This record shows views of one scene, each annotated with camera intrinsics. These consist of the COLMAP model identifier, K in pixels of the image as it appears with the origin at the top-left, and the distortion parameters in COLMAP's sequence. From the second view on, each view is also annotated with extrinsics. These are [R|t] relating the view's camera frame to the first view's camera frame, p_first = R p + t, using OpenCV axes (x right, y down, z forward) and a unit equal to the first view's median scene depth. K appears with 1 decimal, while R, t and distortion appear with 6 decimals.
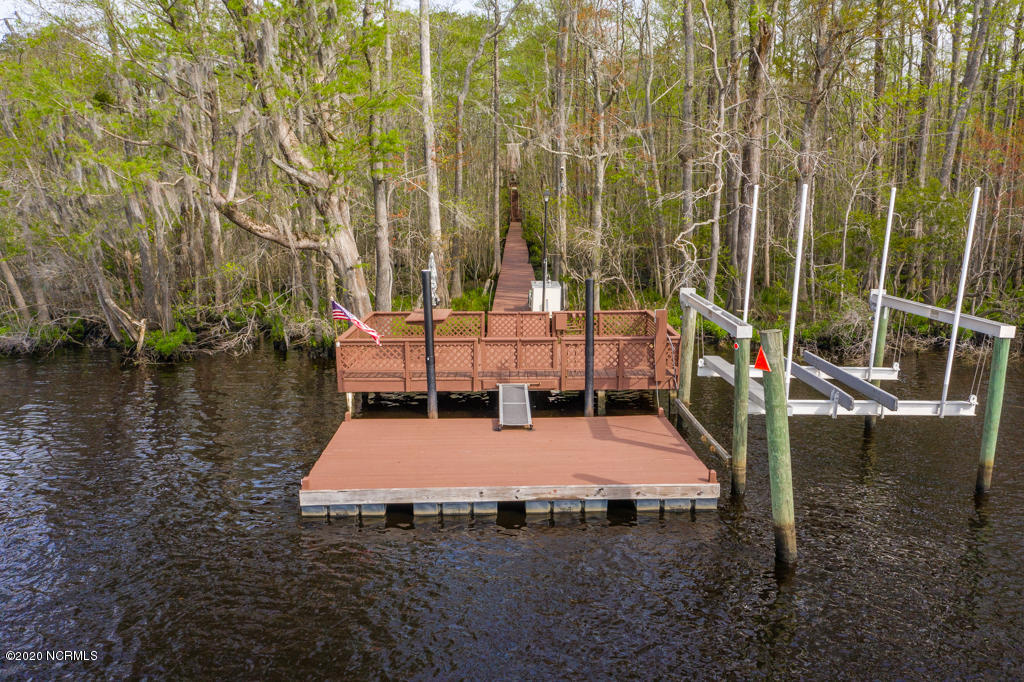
lens RADIAL K [[822.0, 0, 513.2], [0, 822.0, 340.5], [0, 0, 1]] dist [-0.006505, 0.007243]
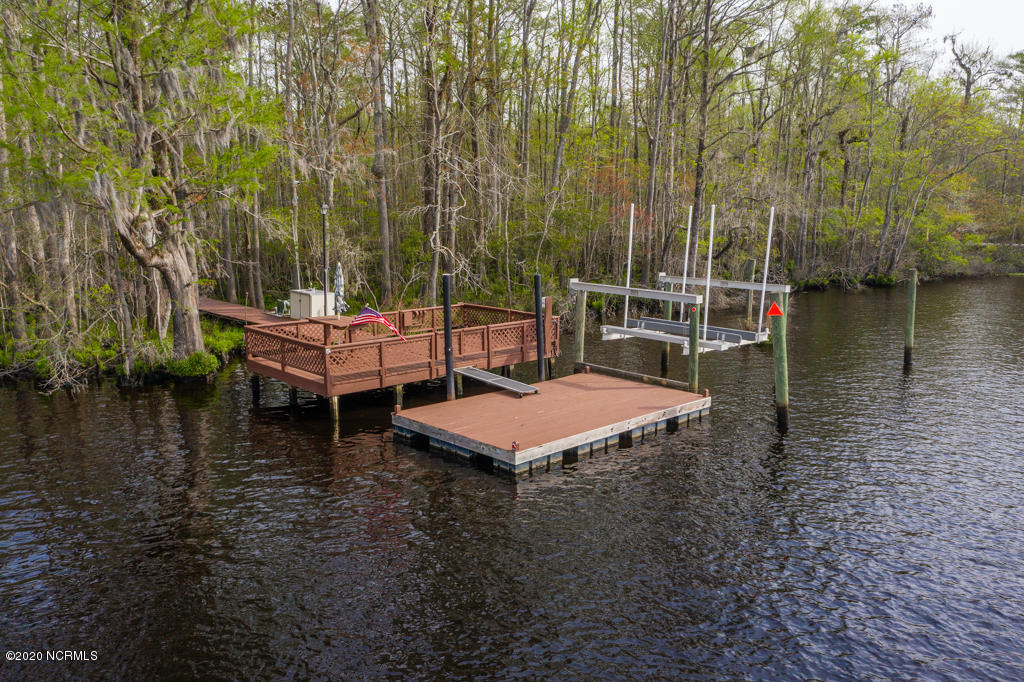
lens RADIAL K [[822.0, 0, 510.7], [0, 822.0, 342.8], [0, 0, 1]] dist [-0.006505, 0.007243]
pose [[0.742045, -0.105403, 0.662012, -0.992051], [0.111395, 0.993219, 0.033273, -0.020333], [-0.661030, 0.049055, 0.748755, 0.076039]]
